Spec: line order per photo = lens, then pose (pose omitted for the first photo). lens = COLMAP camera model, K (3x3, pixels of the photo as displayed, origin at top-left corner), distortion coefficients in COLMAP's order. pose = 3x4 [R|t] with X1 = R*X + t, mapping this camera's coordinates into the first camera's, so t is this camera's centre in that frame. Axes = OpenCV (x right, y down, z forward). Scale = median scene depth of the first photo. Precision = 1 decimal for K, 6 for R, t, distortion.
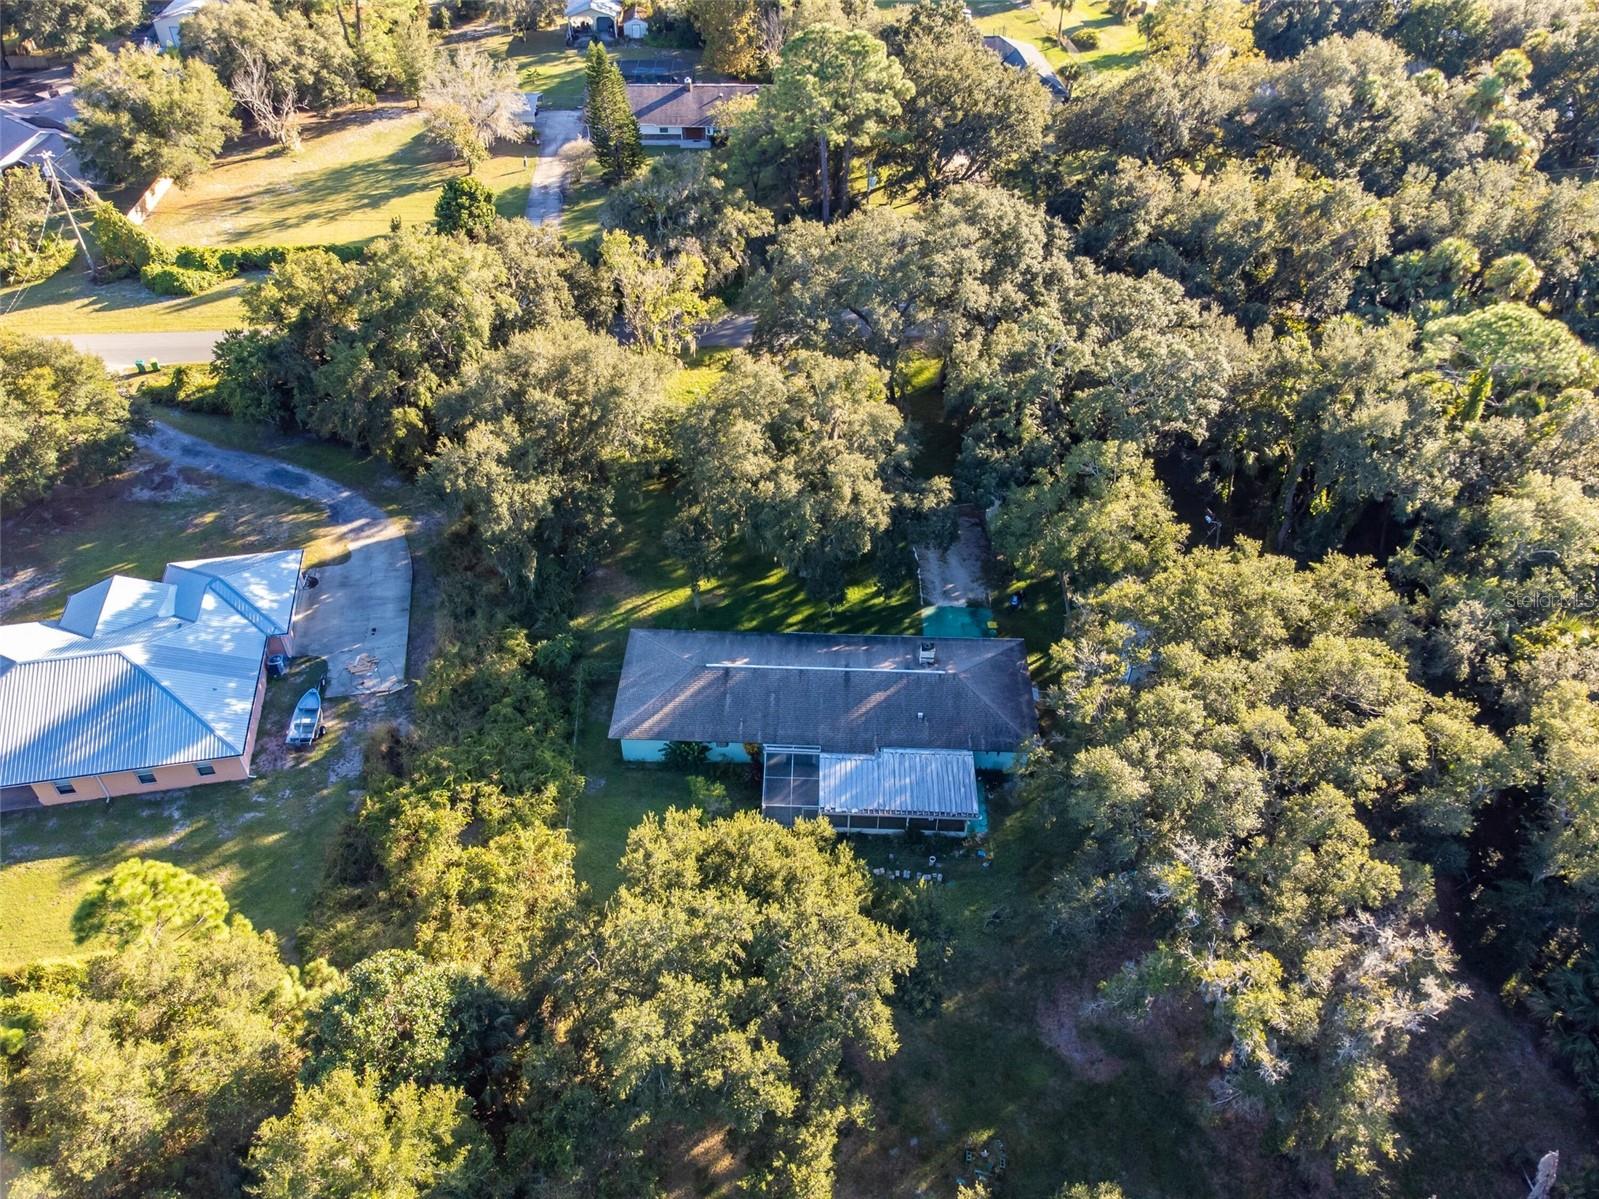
lens RADIAL K [[1199.1, 0, 805.5], [0, 1199.1, 608.4], [0, 0, 1]] dist [0.019835, -0.005423]
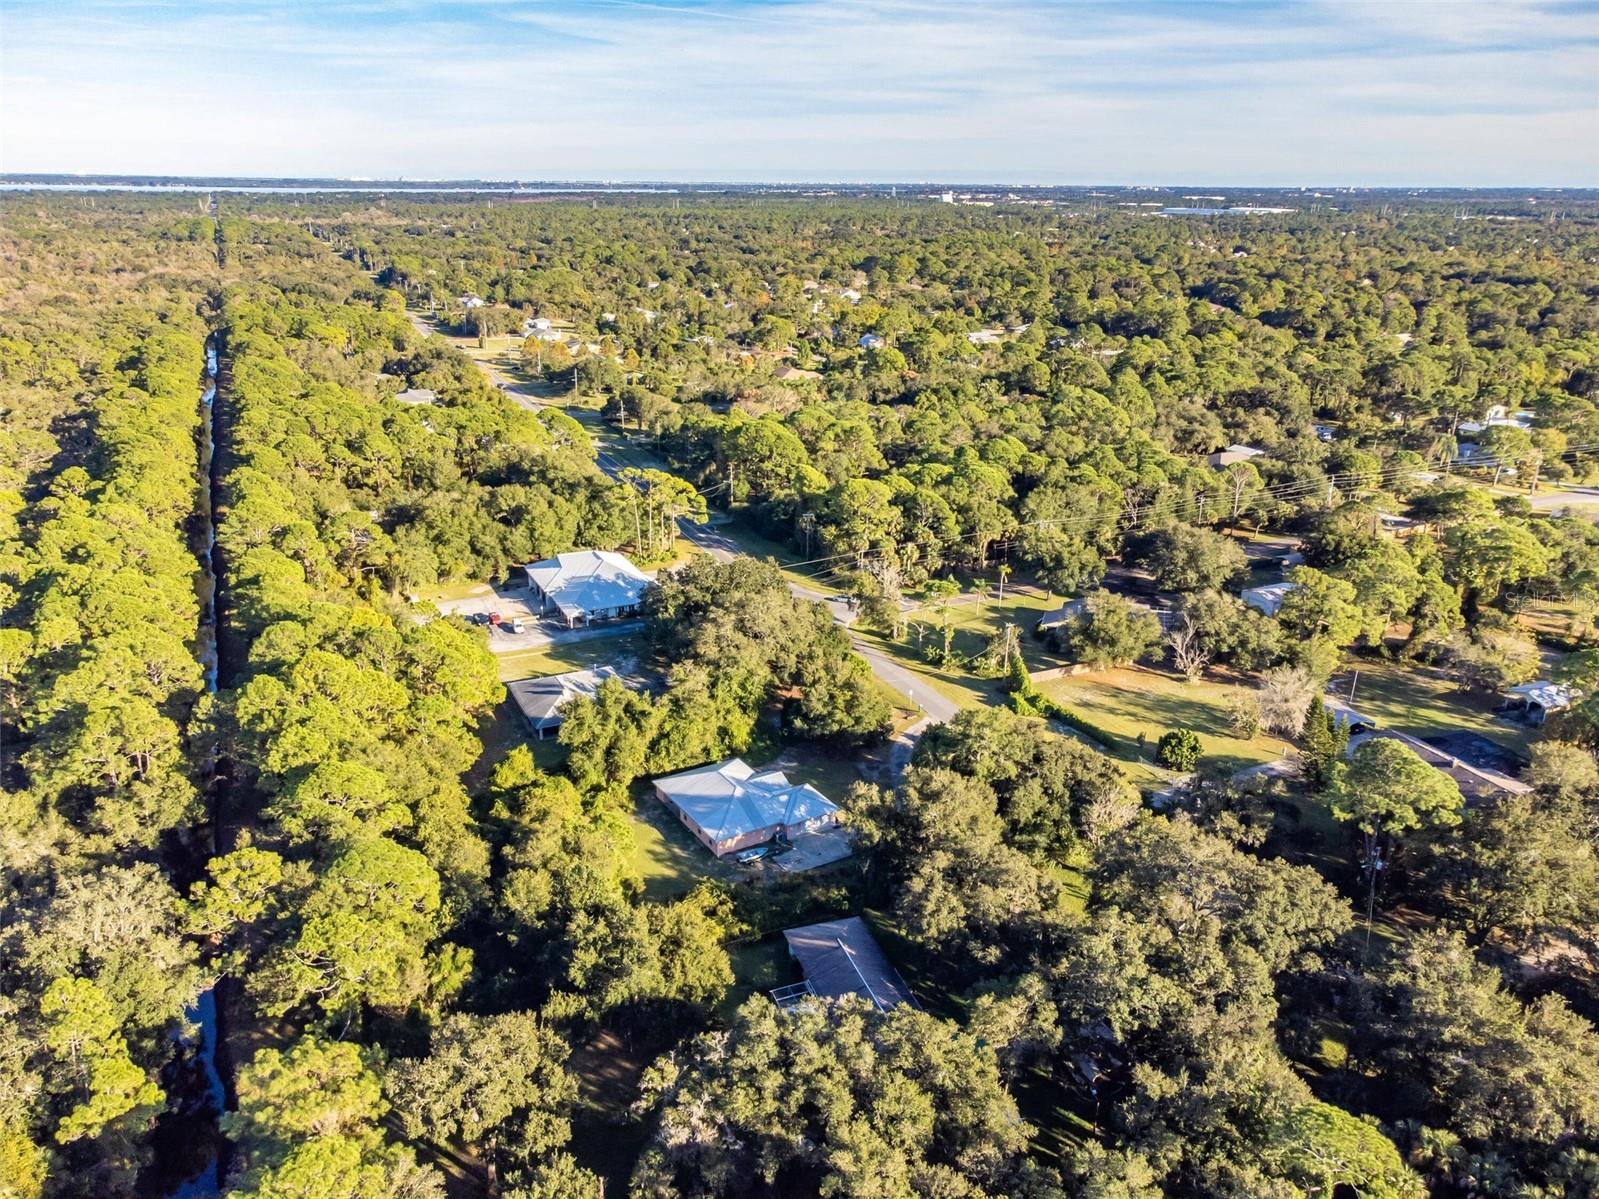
lens RADIAL K [[1199.1, 0, 796.3], [0, 1199.1, 599.8], [0, 0, 1]] dist [0.019835, -0.005423]
pose [[0.354442, 0.307938, -0.882919, 1.318798], [-0.625825, 0.779689, 0.020700, -0.344943], [0.694776, 0.545216, 0.469070, -0.198143]]
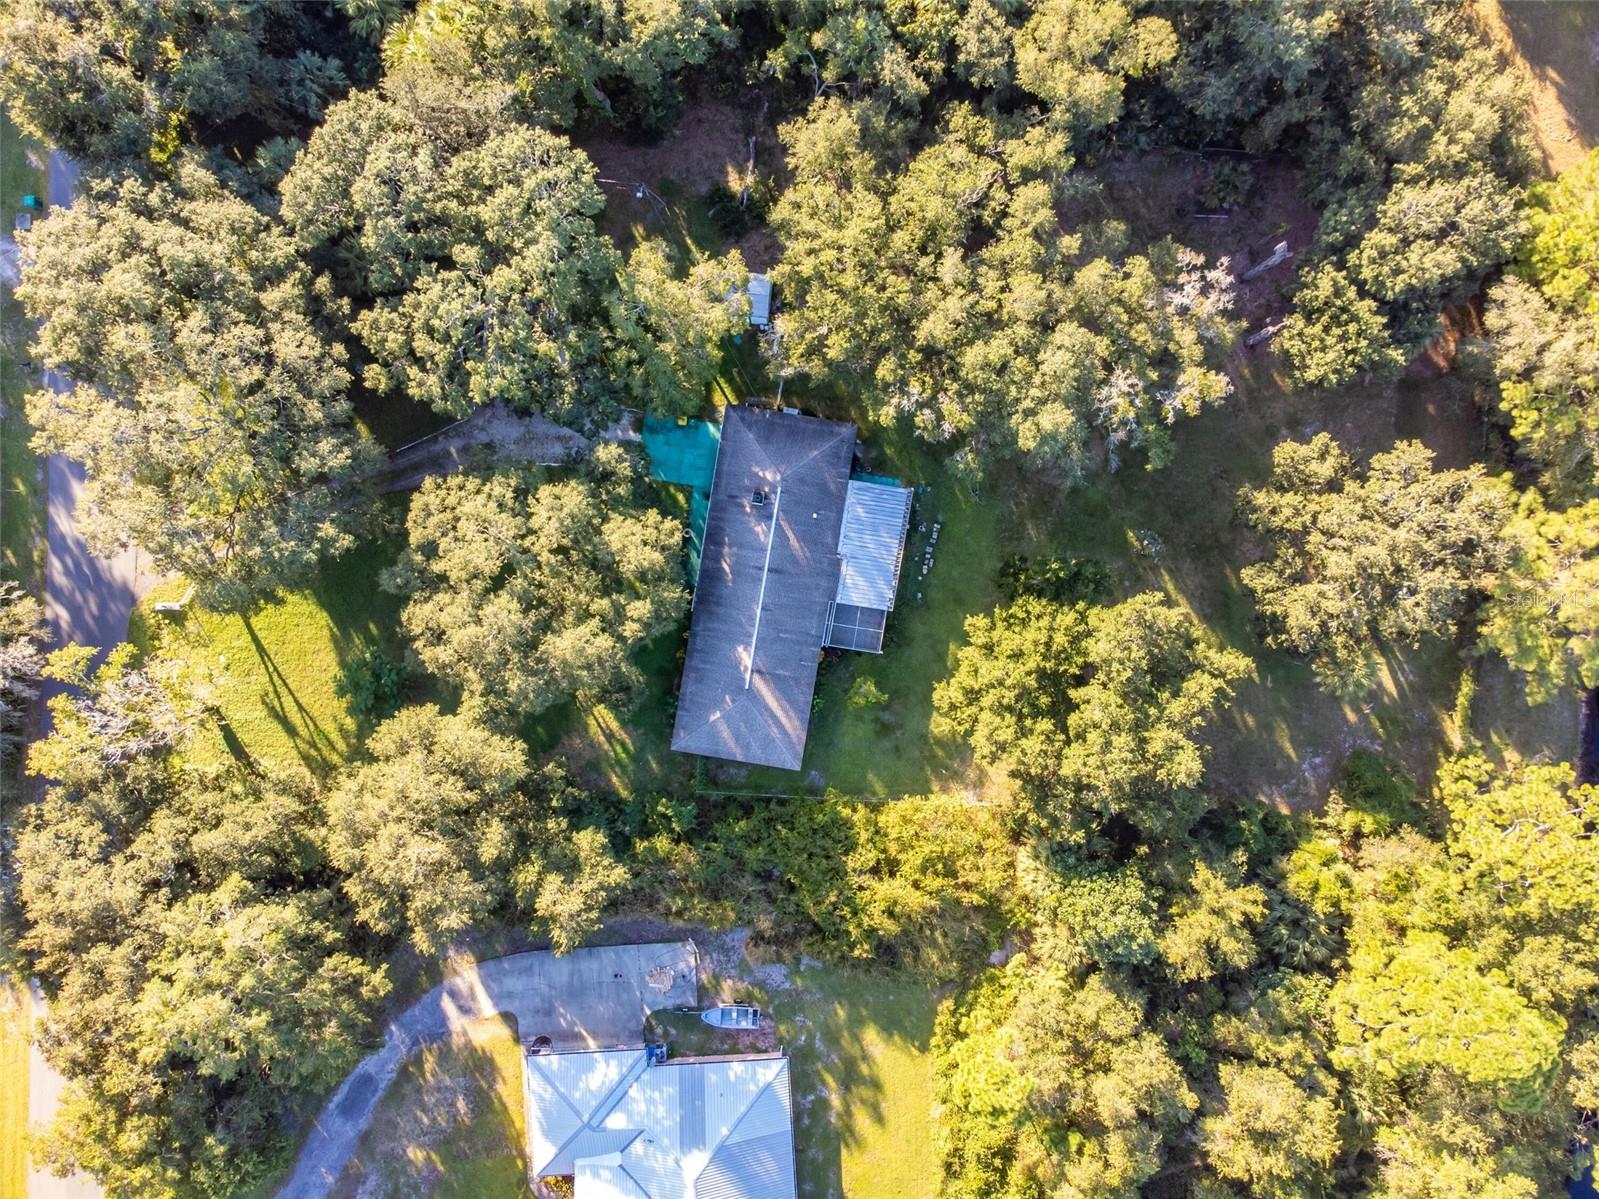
lens RADIAL K [[1199.1, 0, 786.5], [0, 1199.1, 595.6], [0, 0, 1]] dist [0.019835, -0.005423]
pose [[0.128175, -0.991541, -0.020455, 0.034790], [0.664178, 0.070504, 0.744243, -0.773298], [-0.736505, -0.108979, 0.667596, 0.189923]]
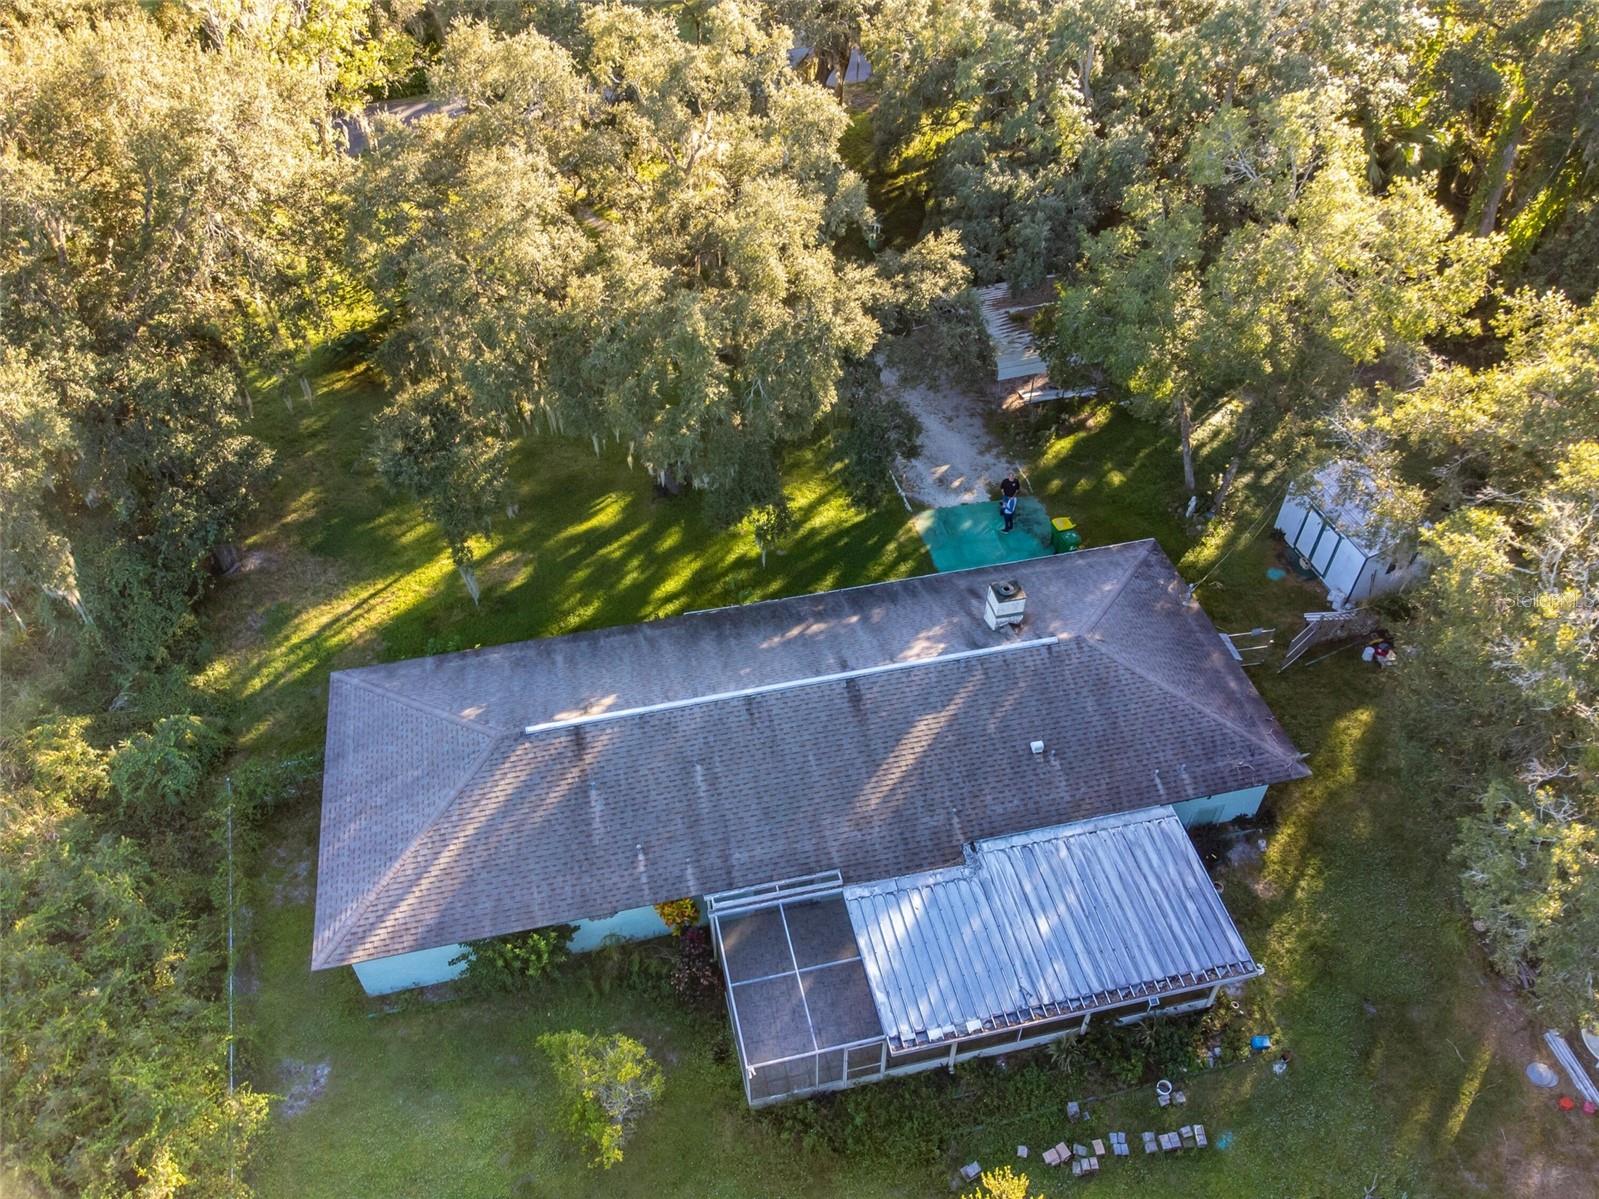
lens RADIAL K [[1199.1, 0, 796.4], [0, 1199.1, 613.4], [0, 0, 1]] dist [0.019835, -0.005423]
pose [[0.967269, -0.186457, 0.172115, -0.053273], [0.176396, 0.981672, 0.072147, -0.006333], [-0.182413, -0.039425, 0.982431, 0.546234]]
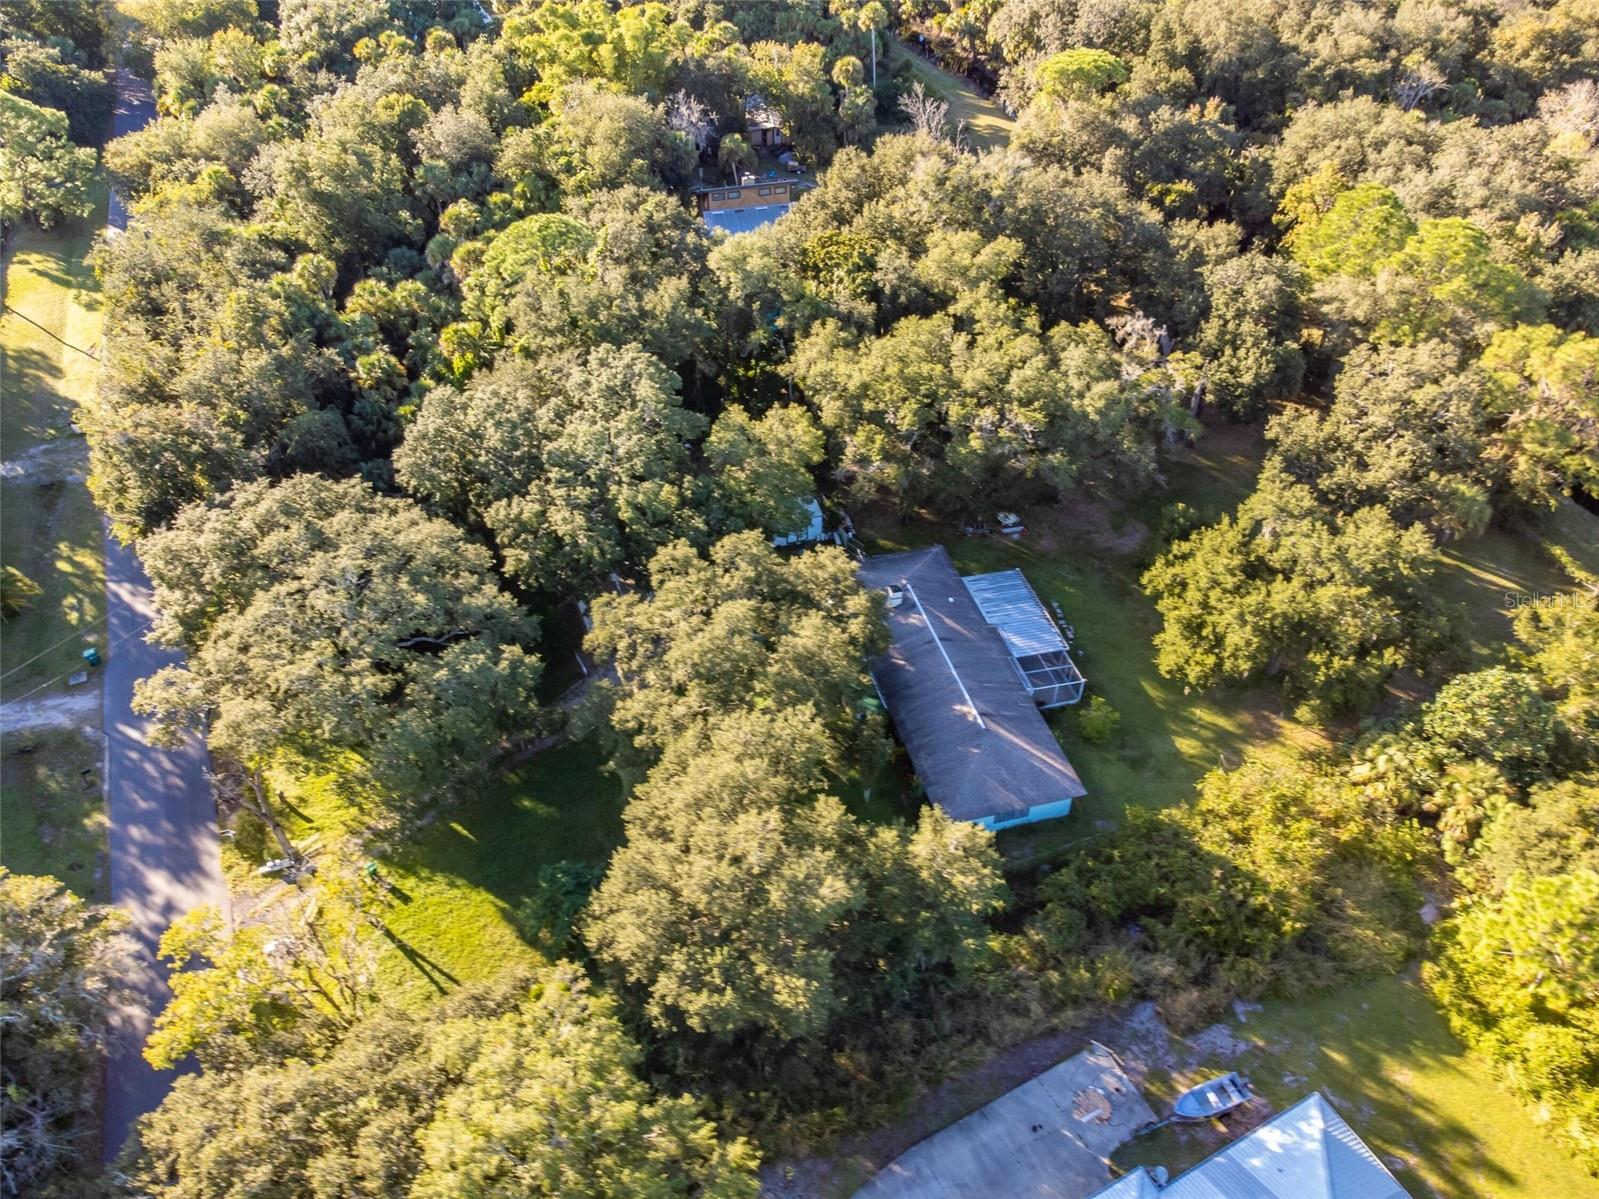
lens RADIAL K [[1199.1, 0, 802.1], [0, 1199.1, 596.1], [0, 0, 1]] dist [0.019835, -0.005423]
pose [[-0.308704, -0.632742, 0.710169, -0.677391], [0.619451, 0.432845, 0.654924, -0.757901], [-0.721791, 0.642092, 0.258332, 0.742114]]
